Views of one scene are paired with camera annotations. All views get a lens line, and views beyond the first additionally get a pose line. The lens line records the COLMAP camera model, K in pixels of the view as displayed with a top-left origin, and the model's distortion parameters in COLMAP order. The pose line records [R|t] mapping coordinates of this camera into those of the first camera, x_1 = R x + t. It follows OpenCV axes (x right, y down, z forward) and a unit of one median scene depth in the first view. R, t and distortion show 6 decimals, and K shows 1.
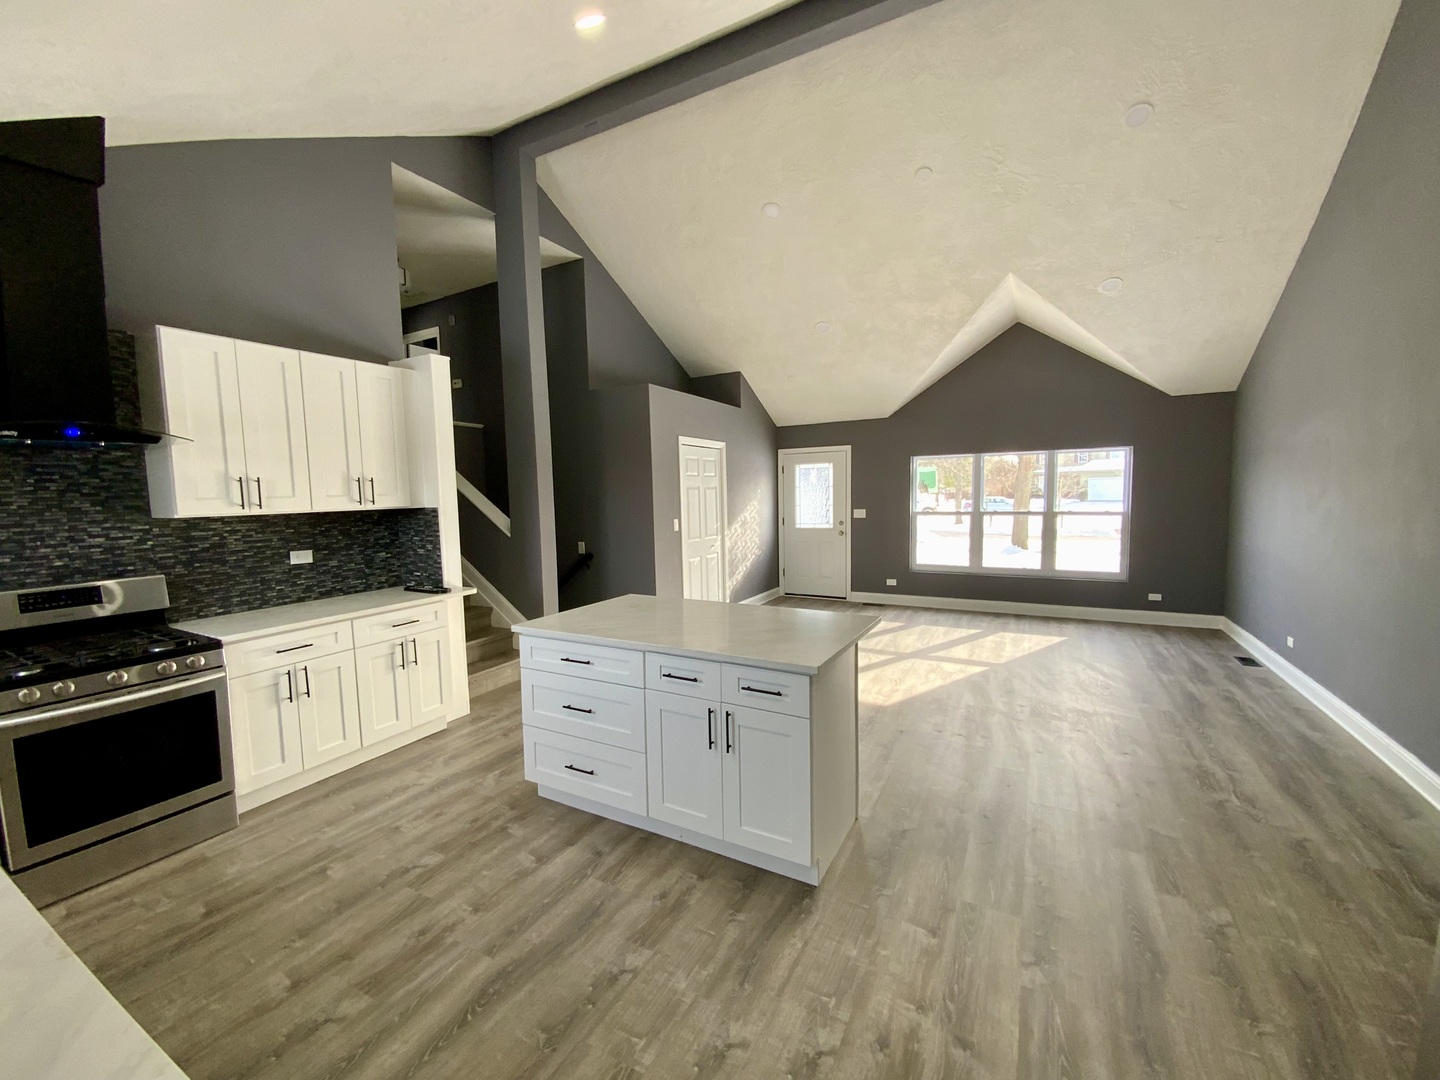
lens RADIAL K [[586.3, 0, 718.1], [0, 586.3, 536.9], [0, 0, 1]] dist [0.032706, -0.022384]
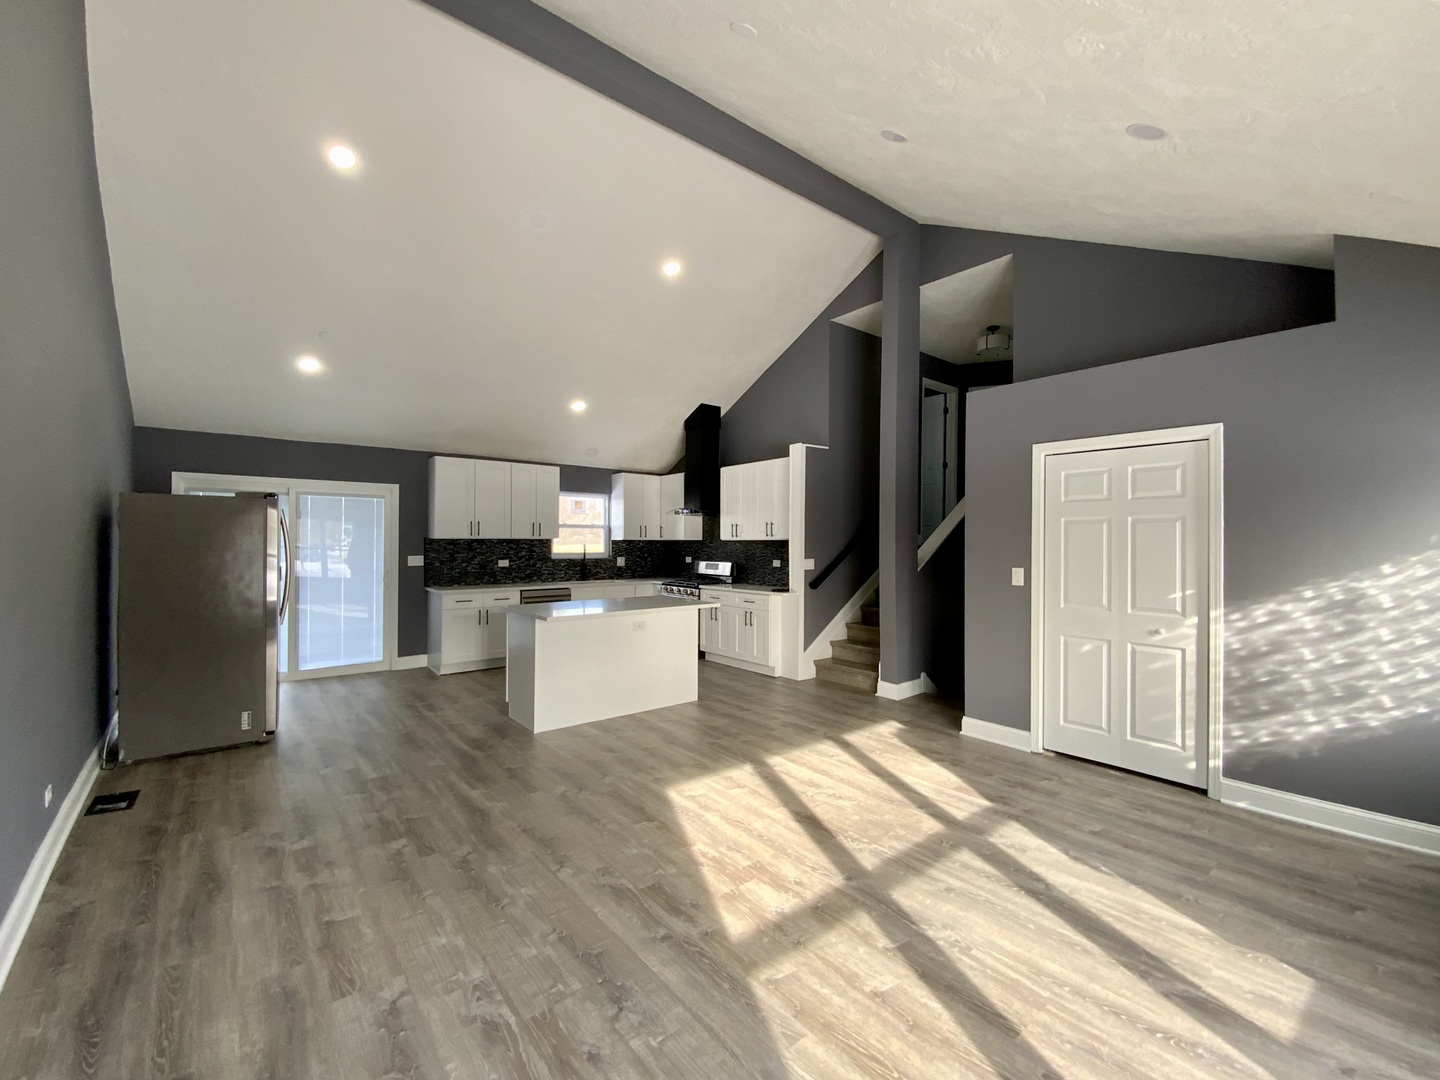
lens RADIAL K [[614.8, 0, 721.1], [0, 614.8, 540.1], [0, 0, 1]] dist [0.026376, -0.015639]
pose [[-0.383286, 0.014616, -0.923514, 0.997025], [-0.070024, 0.996537, 0.044834, -0.097265], [0.920971, 0.081852, -0.380935, 1.303316]]
